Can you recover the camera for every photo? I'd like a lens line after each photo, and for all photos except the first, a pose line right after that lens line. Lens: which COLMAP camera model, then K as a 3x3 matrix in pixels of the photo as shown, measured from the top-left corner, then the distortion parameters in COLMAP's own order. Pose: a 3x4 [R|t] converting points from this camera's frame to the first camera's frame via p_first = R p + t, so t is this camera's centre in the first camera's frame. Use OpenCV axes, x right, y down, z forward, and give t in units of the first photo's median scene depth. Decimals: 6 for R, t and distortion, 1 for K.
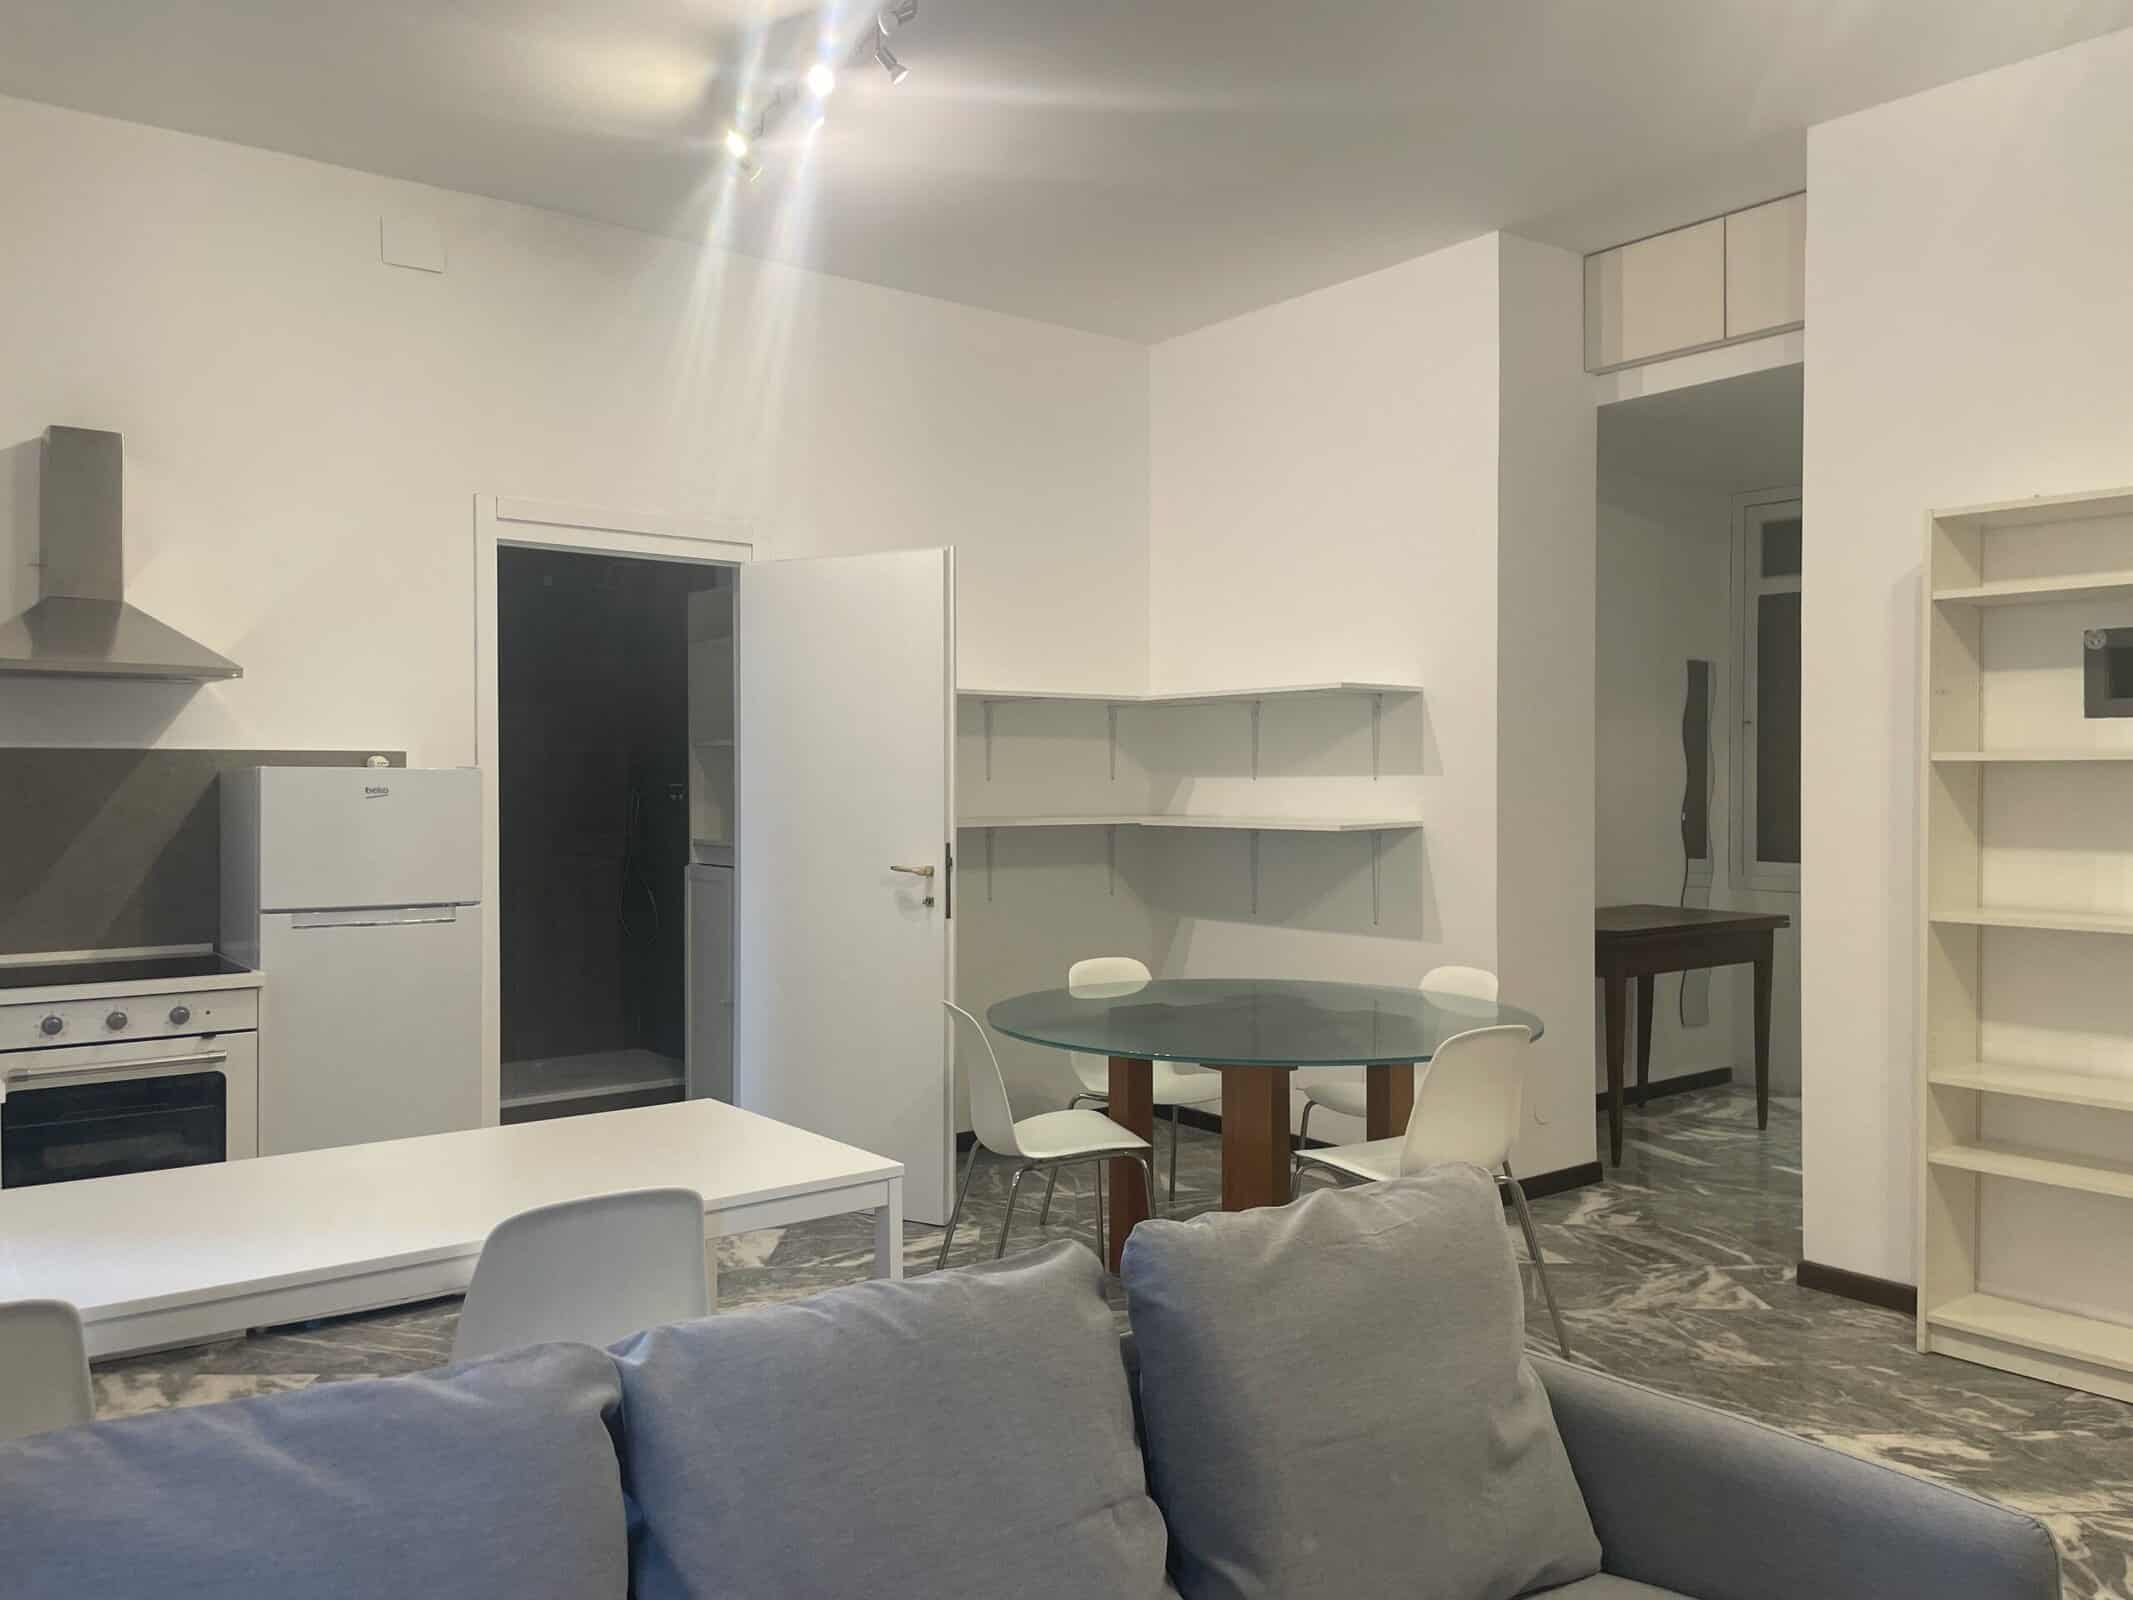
lens RADIAL K [[1616.9, 0, 1072.7], [0, 1616.9, 802.8], [0, 0, 1]] dist [0.088176, -0.124530]
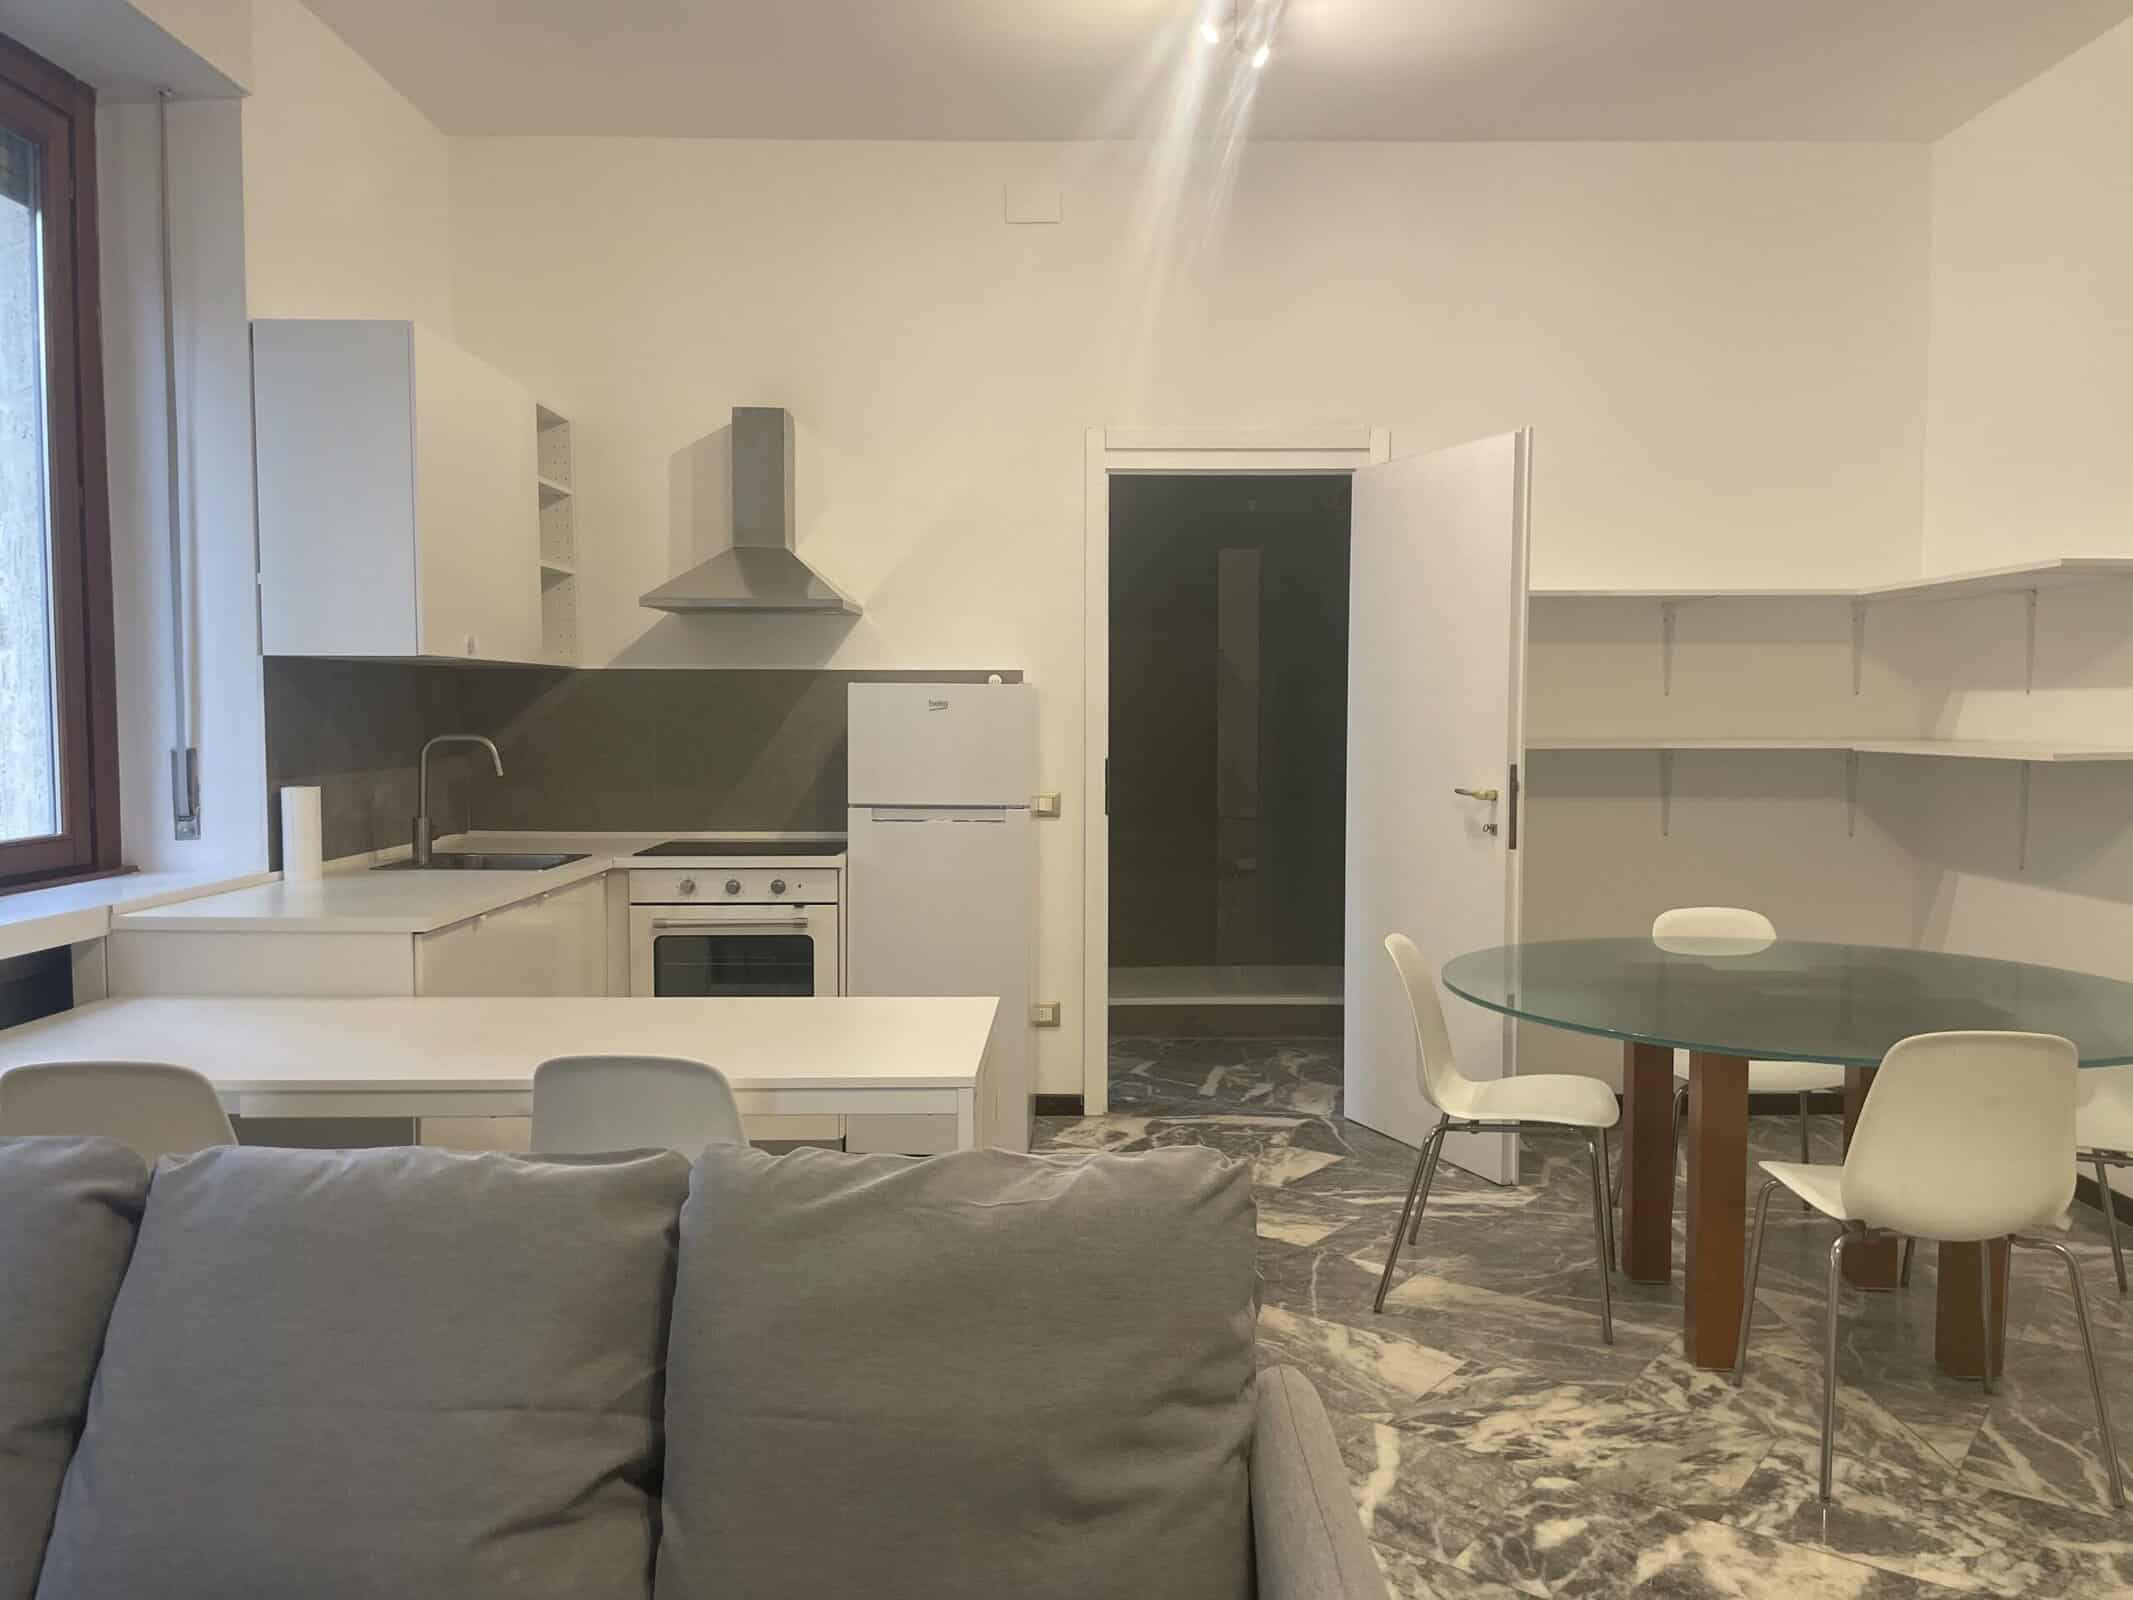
lens RADIAL K [[1616.9, 0, 1072.7], [0, 1616.9, 802.8], [0, 0, 1]] dist [0.088176, -0.124530]
pose [[0.790205, 0.038471, -0.611634, 0.303733], [-0.010270, 0.998719, 0.049551, 0.004077], [0.612756, -0.032874, 0.789588, 0.150364]]
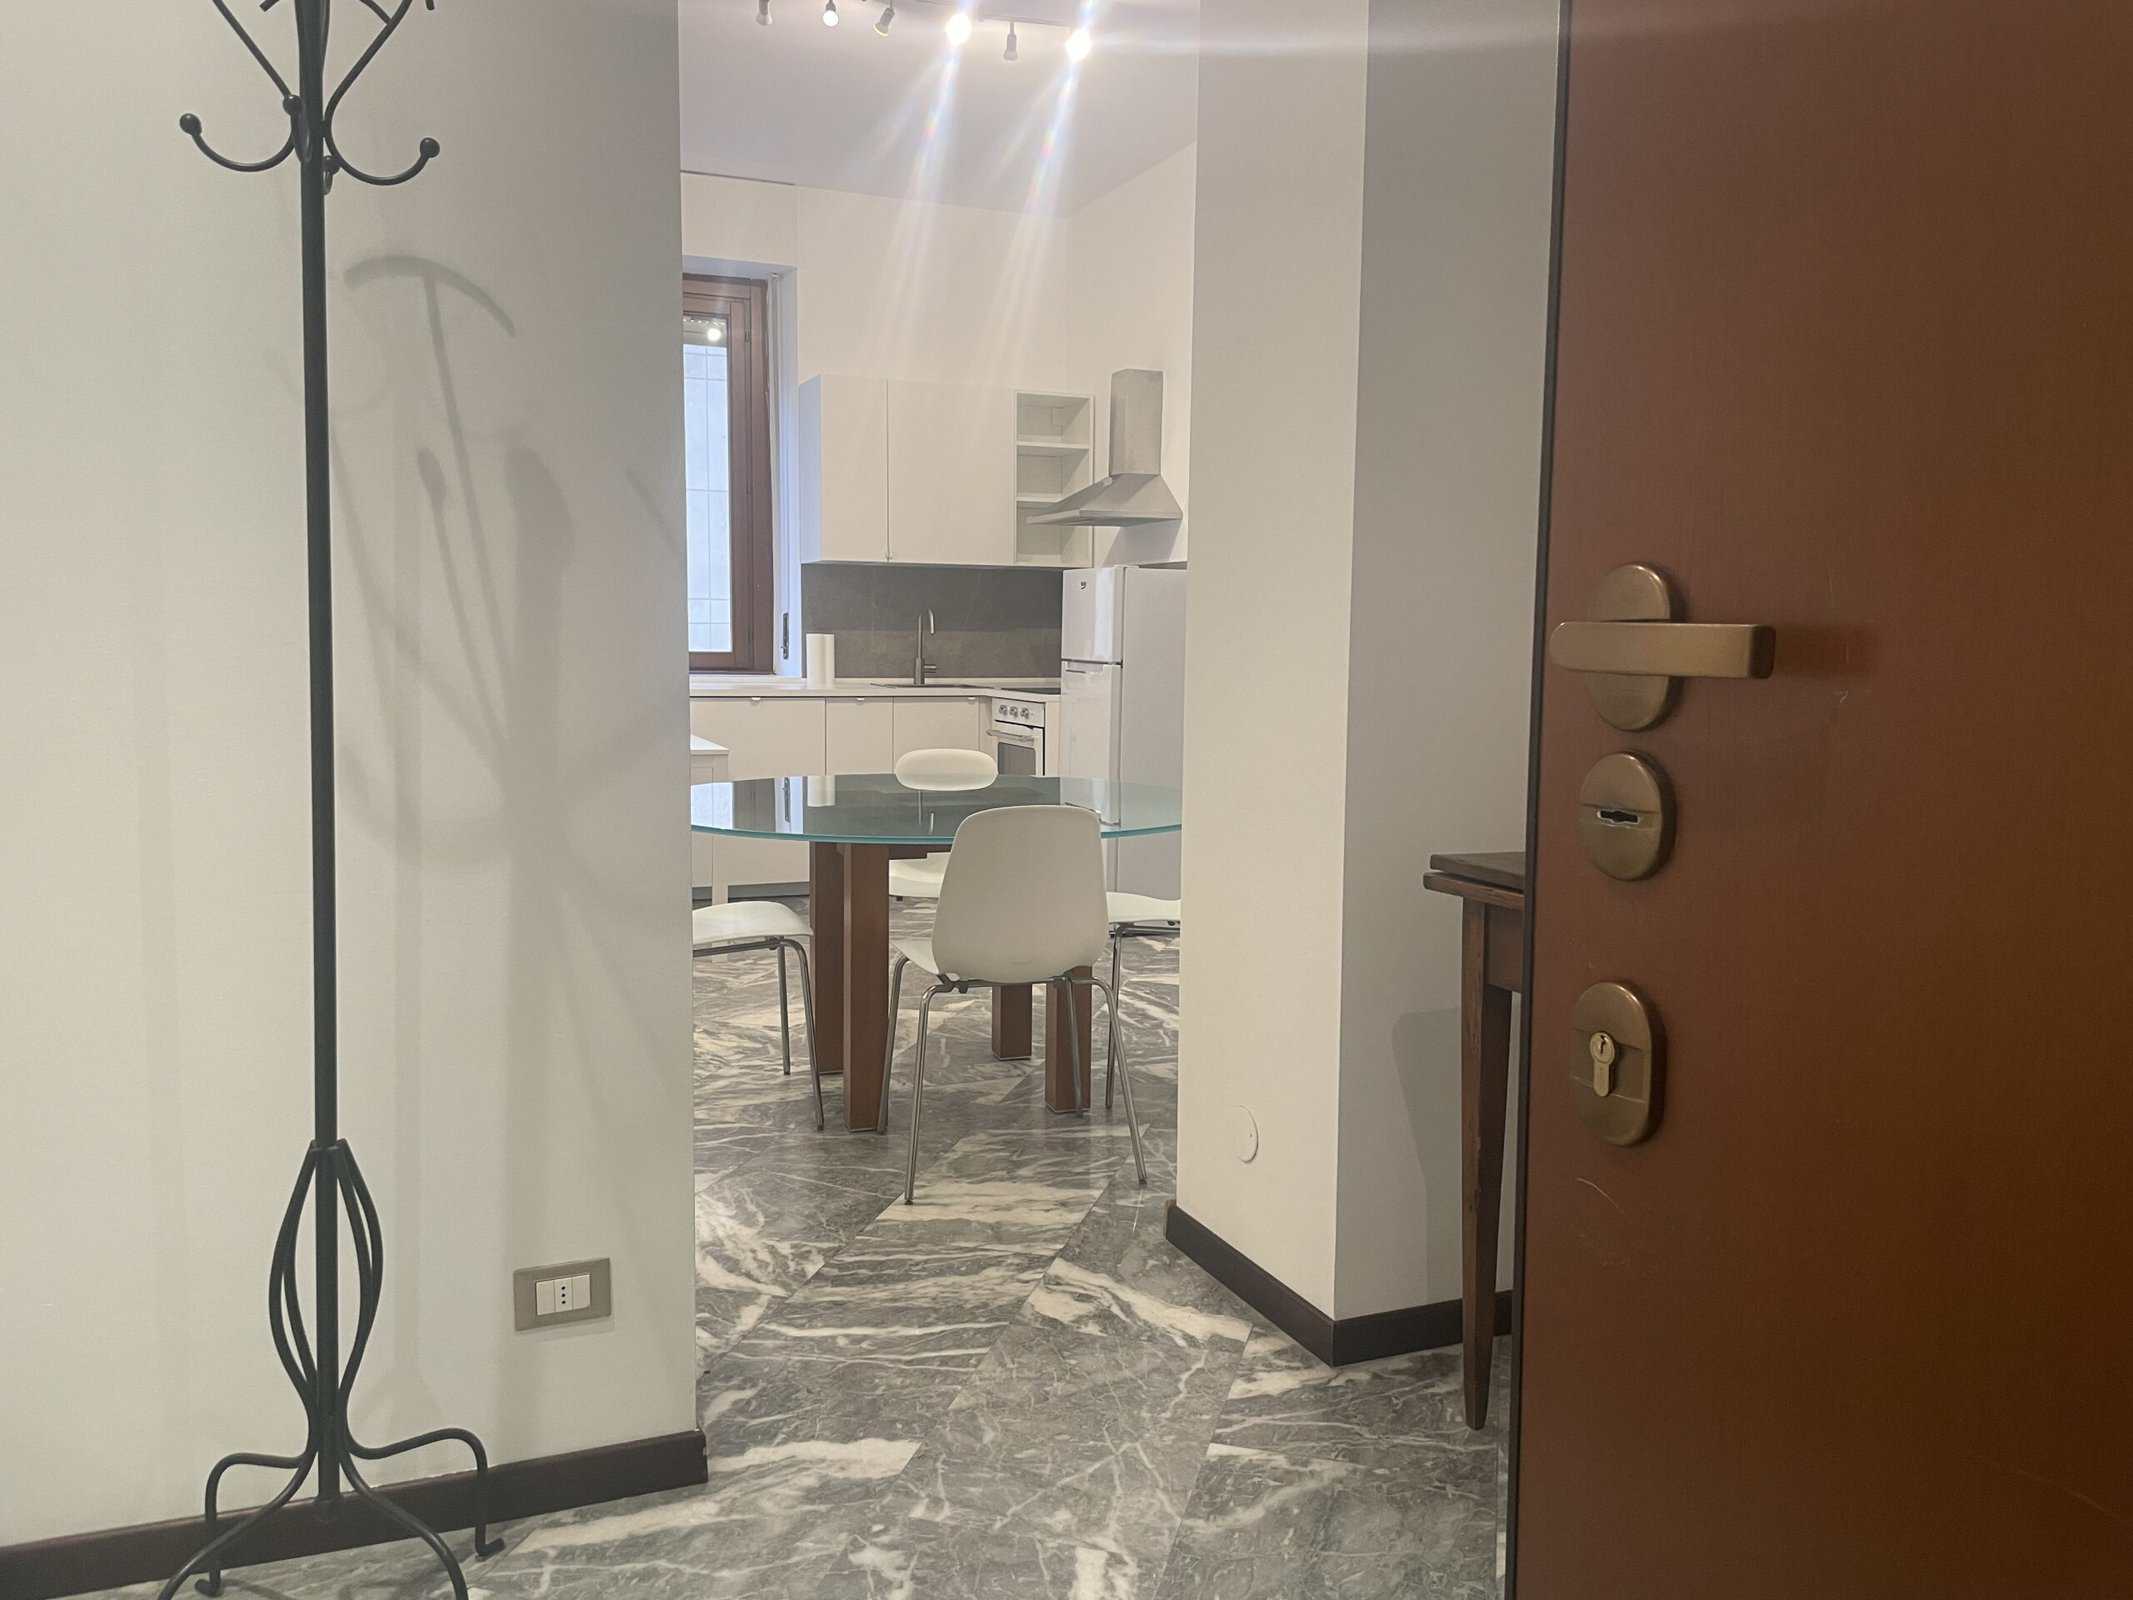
lens RADIAL K [[1622.7, 0, 1074.8], [0, 1622.7, 775.3], [0, 0, 1]] dist [0.091826, -0.125192]
pose [[-0.266383, 0.082017, -0.960371, 0.934001], [-0.025410, 0.995429, 0.092059, 0.027479], [0.963532, 0.048926, -0.263082, 1.253882]]
